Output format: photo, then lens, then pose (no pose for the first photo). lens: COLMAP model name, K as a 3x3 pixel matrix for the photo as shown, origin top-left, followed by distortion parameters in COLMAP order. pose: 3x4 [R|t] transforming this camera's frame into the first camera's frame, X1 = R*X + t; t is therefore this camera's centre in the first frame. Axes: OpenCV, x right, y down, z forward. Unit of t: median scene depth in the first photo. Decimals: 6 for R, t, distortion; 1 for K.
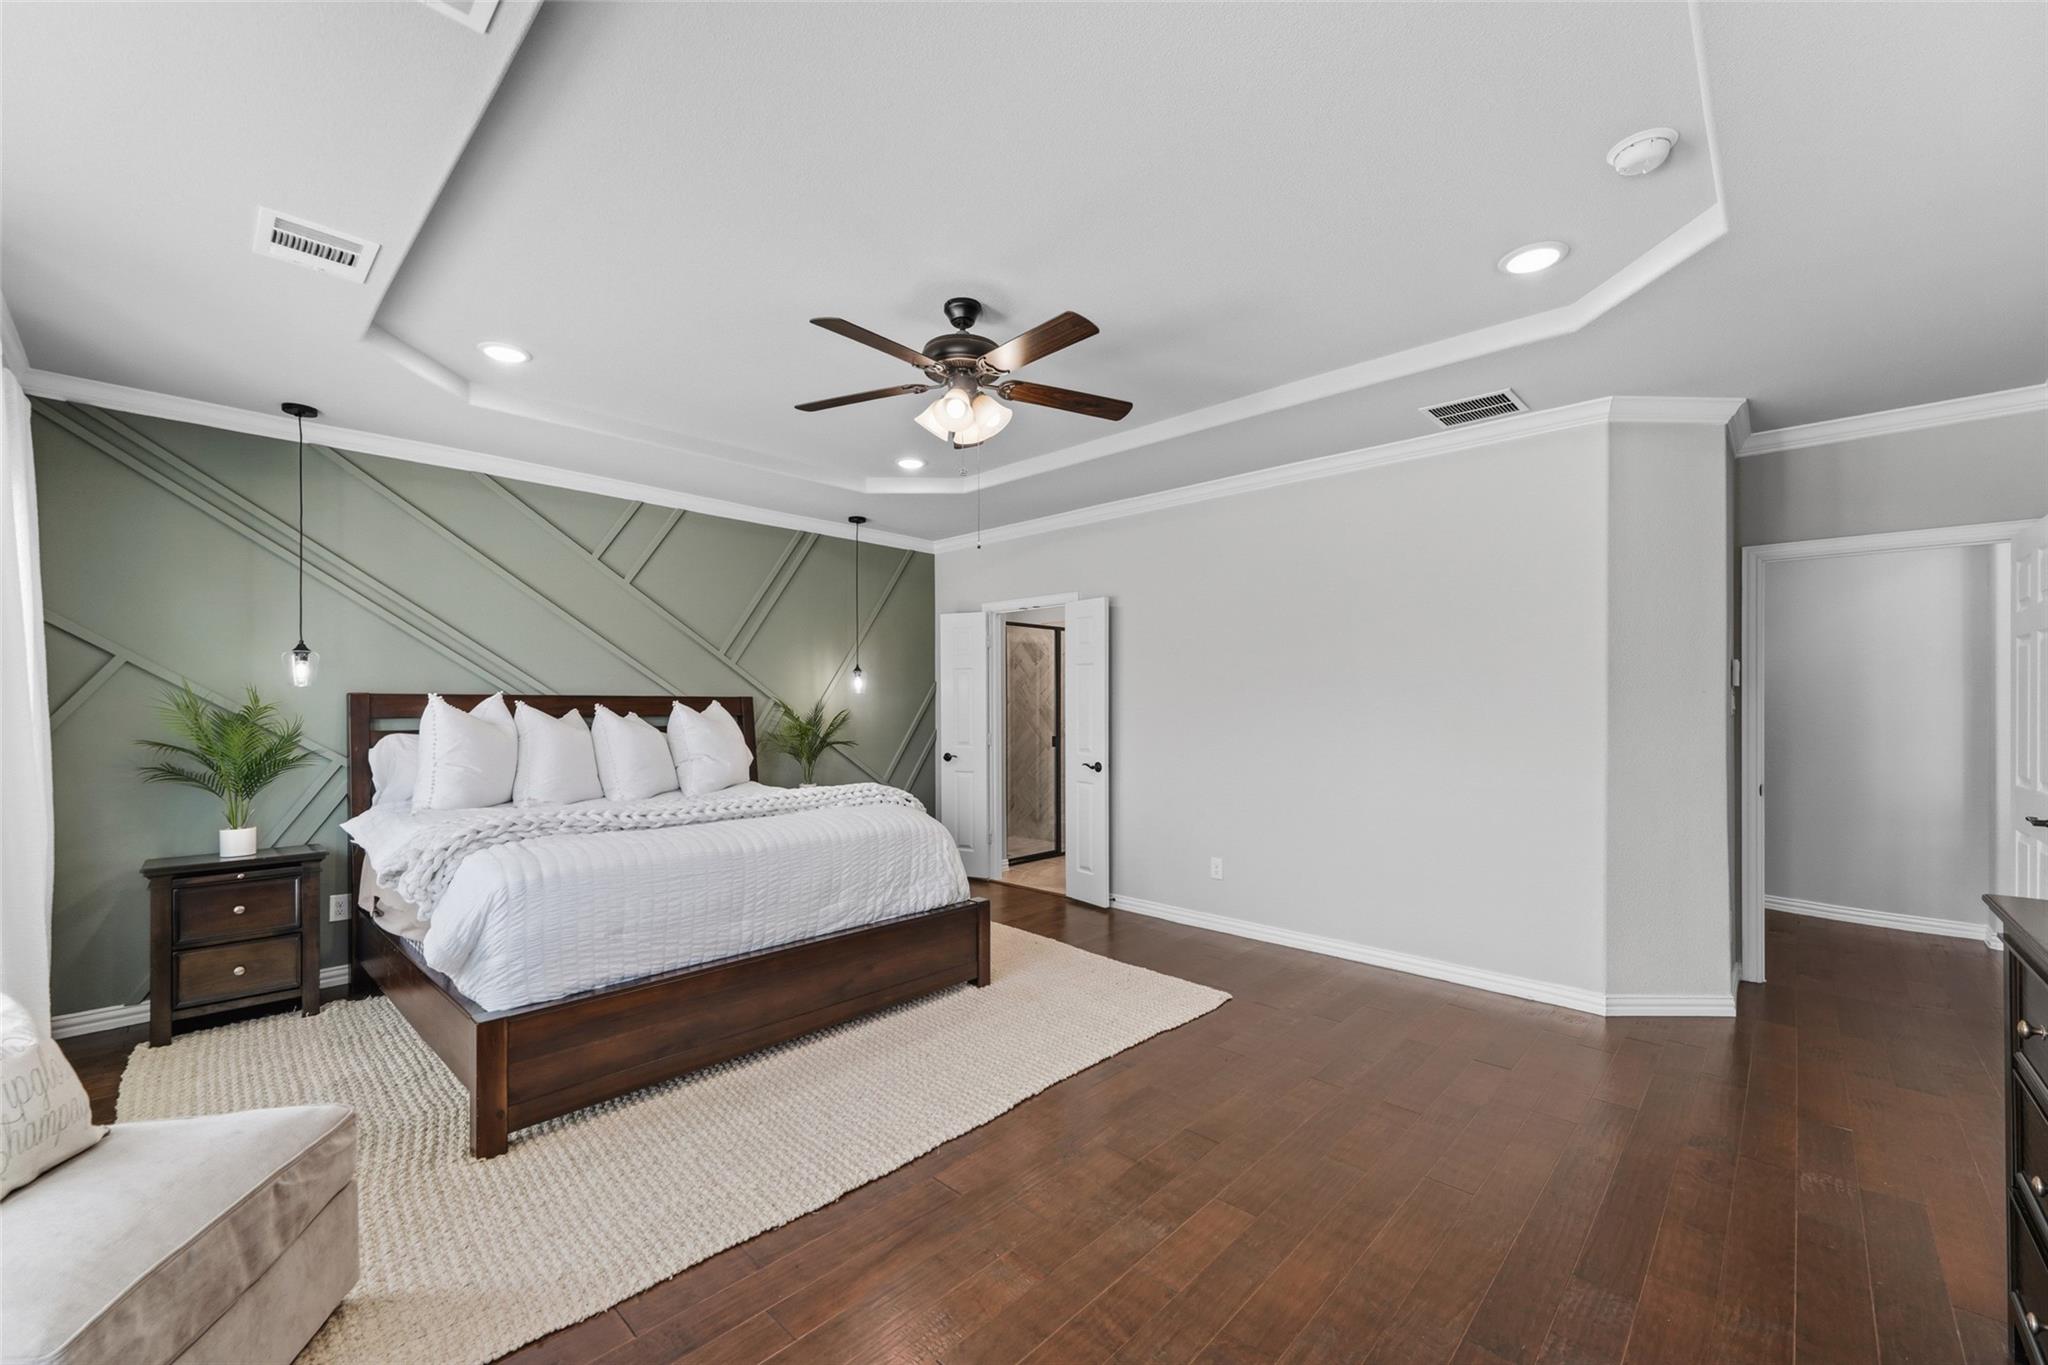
lens RADIAL K [[808.7, 0, 1014.9], [0, 808.7, 700.8], [0, 0, 1]] dist [0.018202, 0.000016]
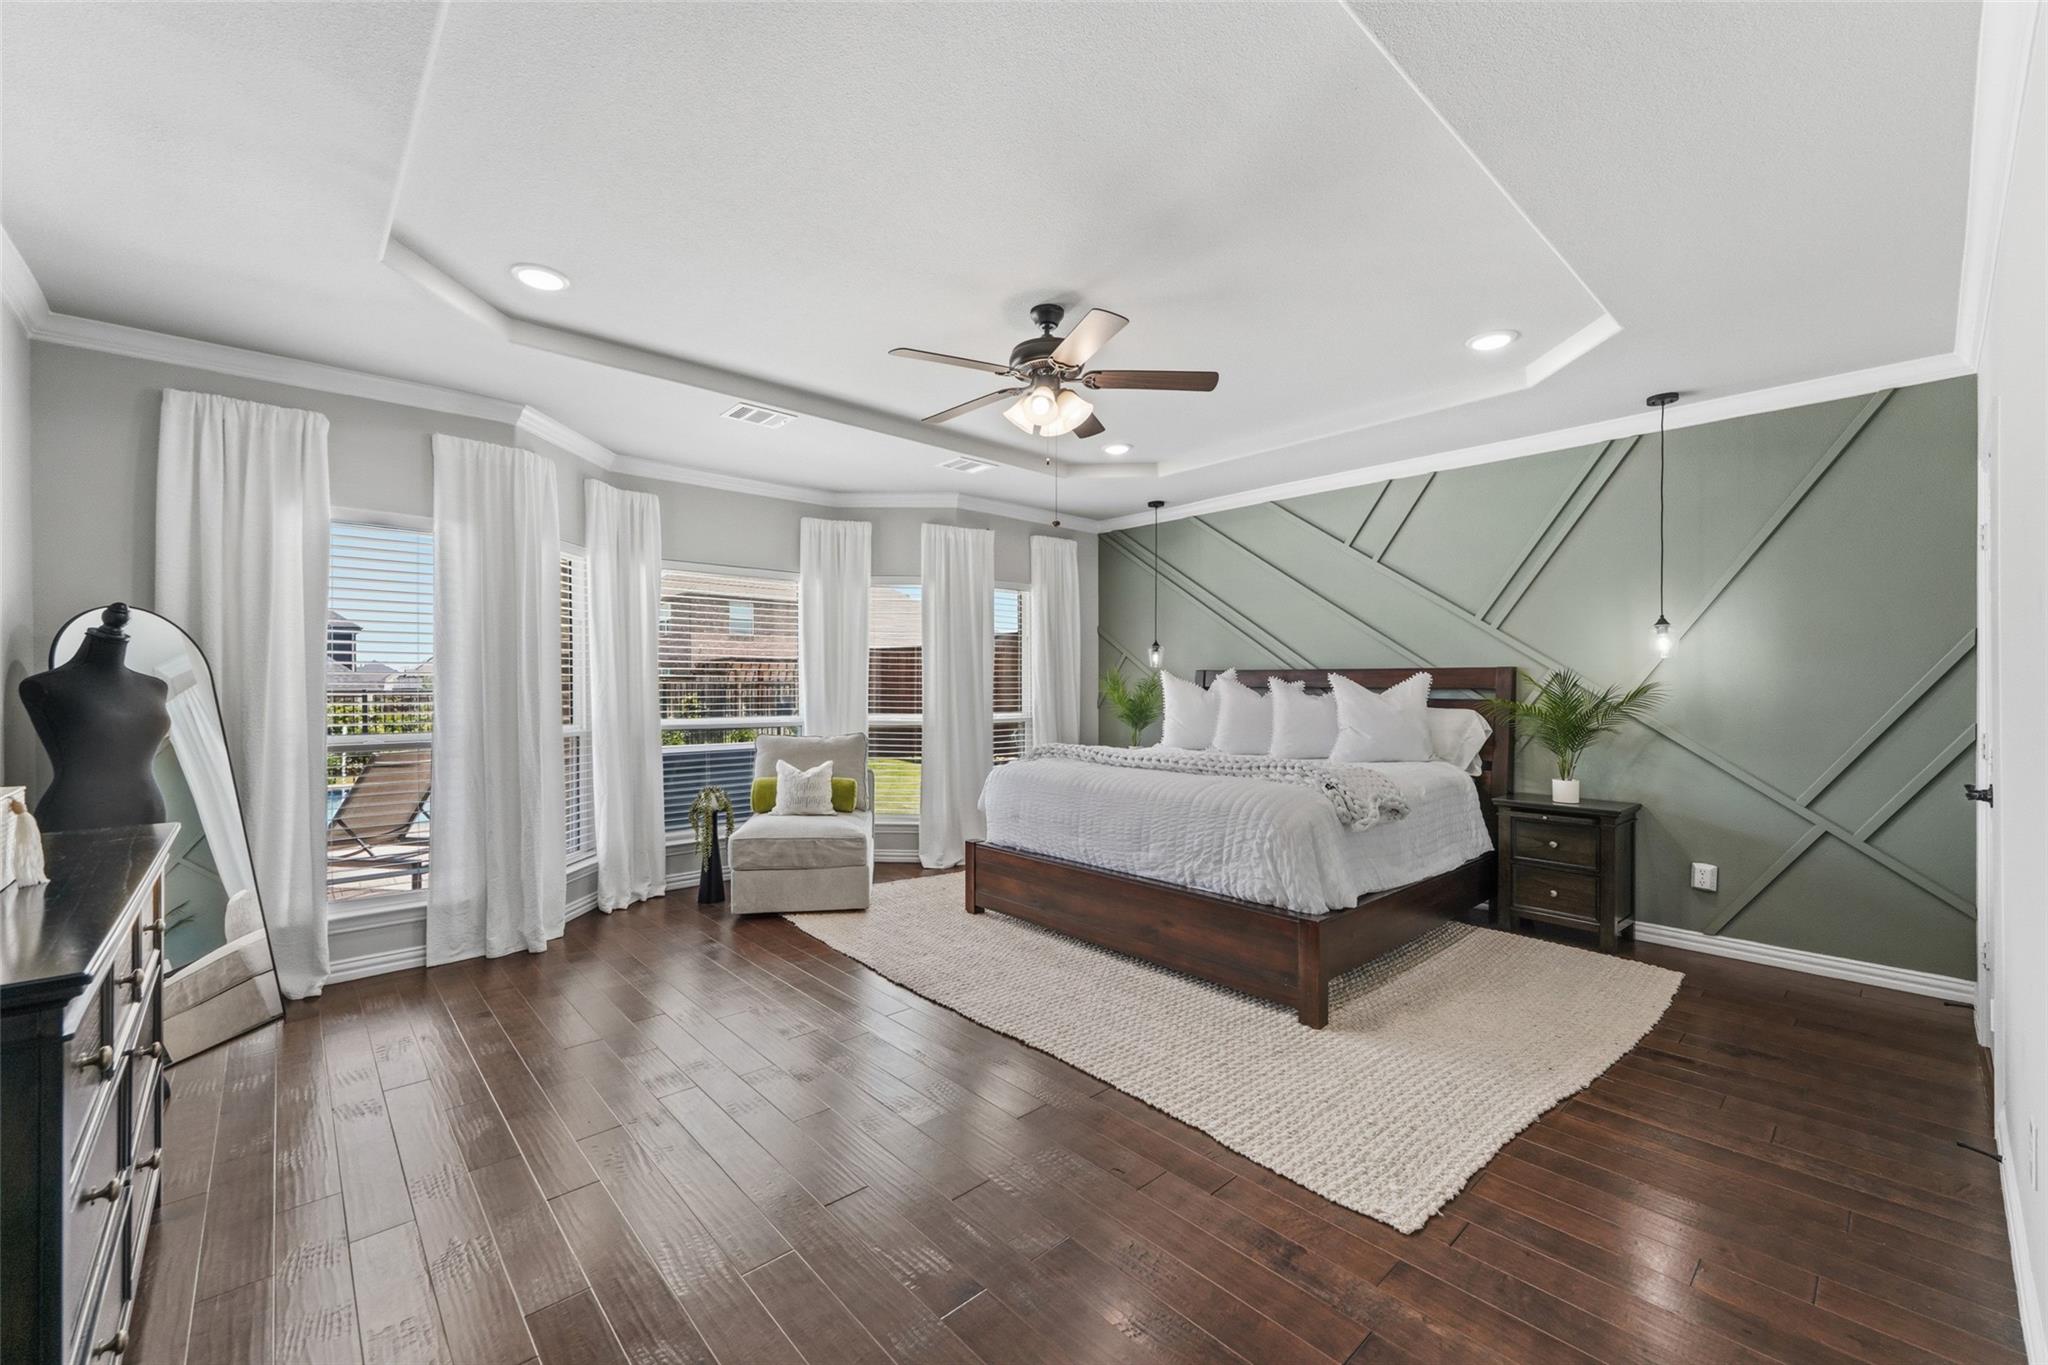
lens RADIAL K [[815.3, 0, 1024.0], [0, 815.3, 682.5], [0, 0, 1]] dist [0.020511, 0.000046]
pose [[-0.060434, 0.004243, -0.998163, 0.772835], [0.009310, 0.999950, 0.003687, 0.005960], [0.998129, -0.009070, -0.060470, 0.752852]]
